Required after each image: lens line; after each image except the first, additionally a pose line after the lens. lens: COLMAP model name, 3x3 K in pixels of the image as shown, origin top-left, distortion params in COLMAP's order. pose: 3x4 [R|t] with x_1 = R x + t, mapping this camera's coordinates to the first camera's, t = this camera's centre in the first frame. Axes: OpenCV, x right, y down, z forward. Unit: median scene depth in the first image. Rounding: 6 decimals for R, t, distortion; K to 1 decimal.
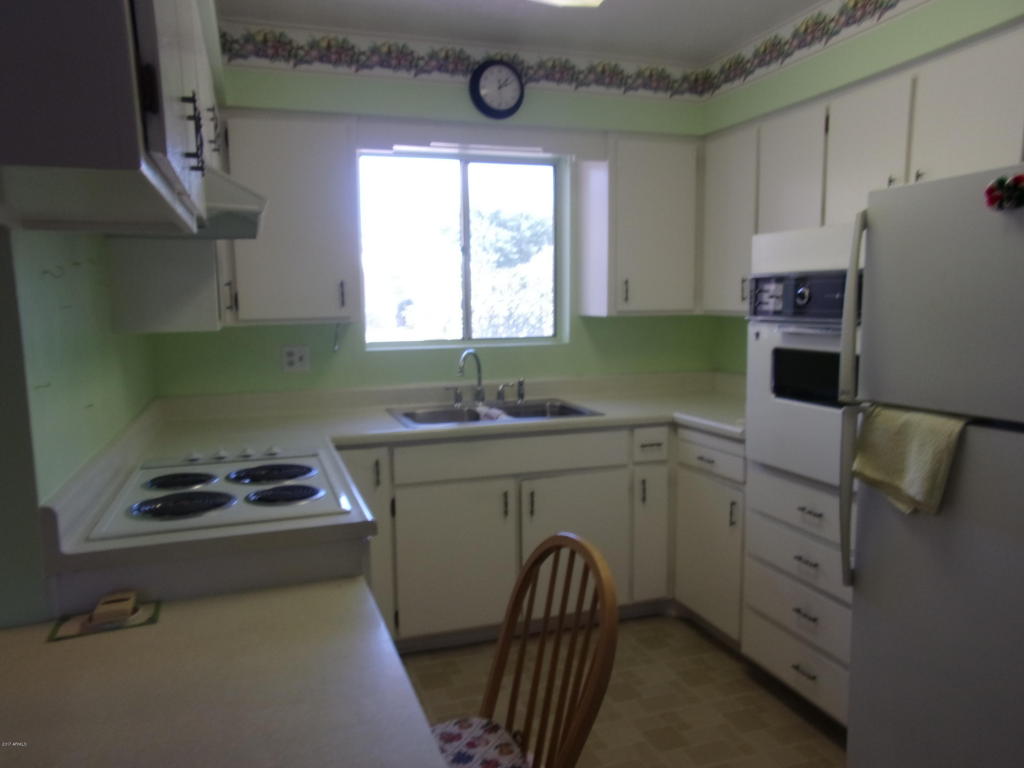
lens RADIAL K [[751.9, 0, 512.0], [0, 751.9, 384.0], [0, 0, 1]] dist [-0.060782, 0.140499]
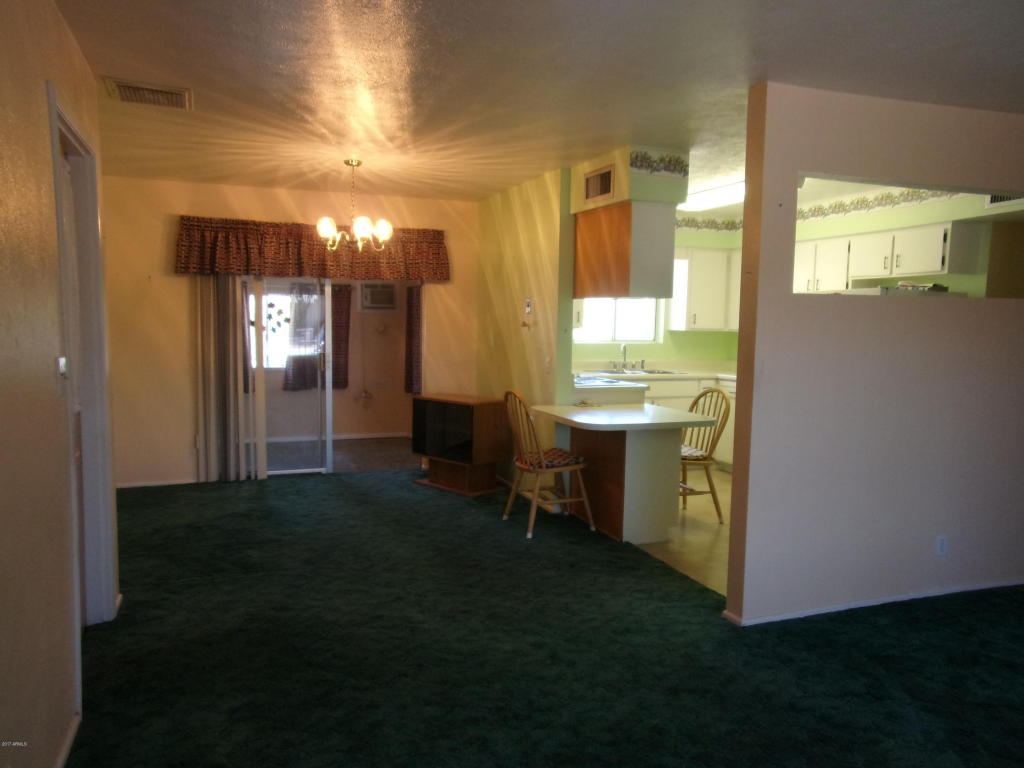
lens RADIAL K [[753.5, 0, 512.0], [0, 753.5, 384.0], [0, 0, 1]] dist [0.043647, -0.184251]
pose [[0.998541, 0.027228, 0.046633, -0.526905], [-0.025715, 0.999132, -0.032758, 0.165614], [-0.047484, 0.031511, 0.998375, -1.285214]]
